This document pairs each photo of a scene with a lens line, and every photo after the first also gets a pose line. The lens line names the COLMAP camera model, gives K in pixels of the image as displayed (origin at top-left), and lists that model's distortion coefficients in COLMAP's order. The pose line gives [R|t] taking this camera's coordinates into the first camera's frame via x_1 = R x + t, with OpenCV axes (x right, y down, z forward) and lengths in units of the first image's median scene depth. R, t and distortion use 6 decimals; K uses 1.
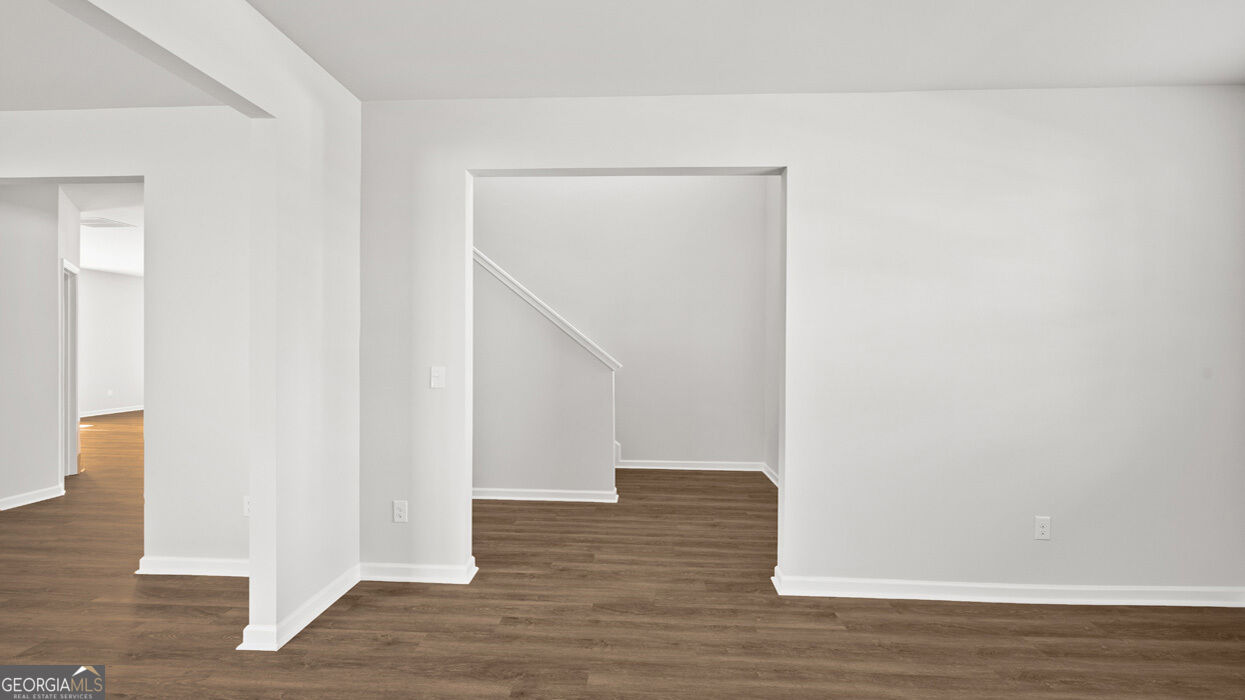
lens RADIAL K [[476.4, 0, 617.8], [0, 476.4, 352.1], [0, 0, 1]] dist [-0.003117, -0.000504]
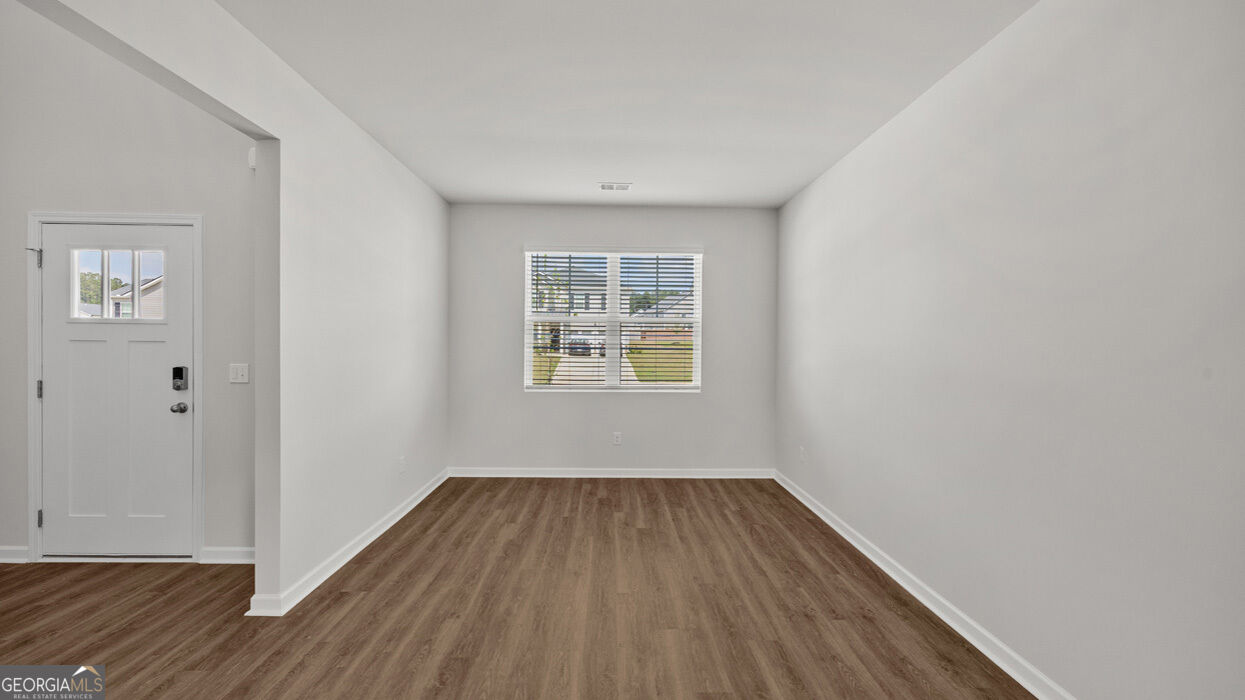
lens RADIAL K [[476.4, 0, 617.8], [0, 476.4, 342.7], [0, 0, 1]] dist [-0.003117, -0.000504]
pose [[-0.074808, -0.004507, 0.997188, -0.677088], [0.002341, 0.999986, 0.004695, -0.016314], [-0.997195, 0.002686, -0.074796, 0.471814]]
